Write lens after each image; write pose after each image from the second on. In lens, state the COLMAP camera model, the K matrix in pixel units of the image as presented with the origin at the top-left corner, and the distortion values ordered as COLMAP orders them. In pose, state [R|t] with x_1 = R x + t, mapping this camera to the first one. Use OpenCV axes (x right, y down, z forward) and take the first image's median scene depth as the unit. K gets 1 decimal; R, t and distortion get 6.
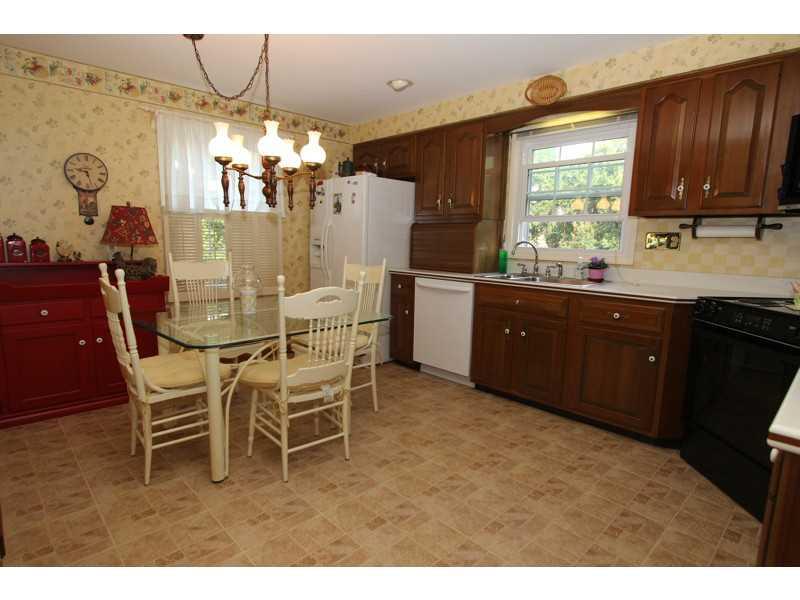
lens RADIAL K [[442.6, 0, 400.0], [0, 442.6, 300.0], [0, 0, 1]] dist [0.005579, 0.001701]
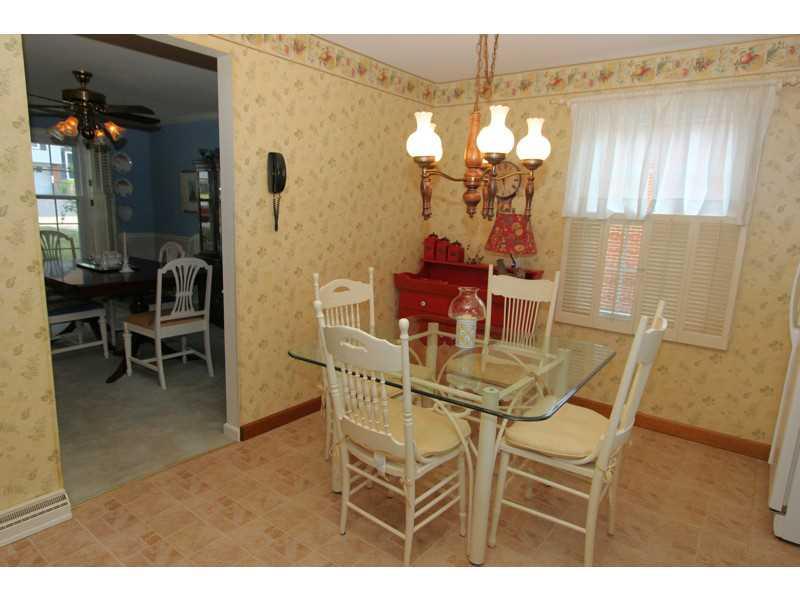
lens RADIAL K [[493.0, 0, 400.0], [0, 493.0, 300.0], [0, 0, 1]] dist [0.001691, 0.000540]
pose [[0.178790, 0.167039, -0.969604, 0.499387], [-0.175038, 0.975162, 0.135720, -0.152386], [0.968192, 0.145452, 0.203588, 0.674641]]
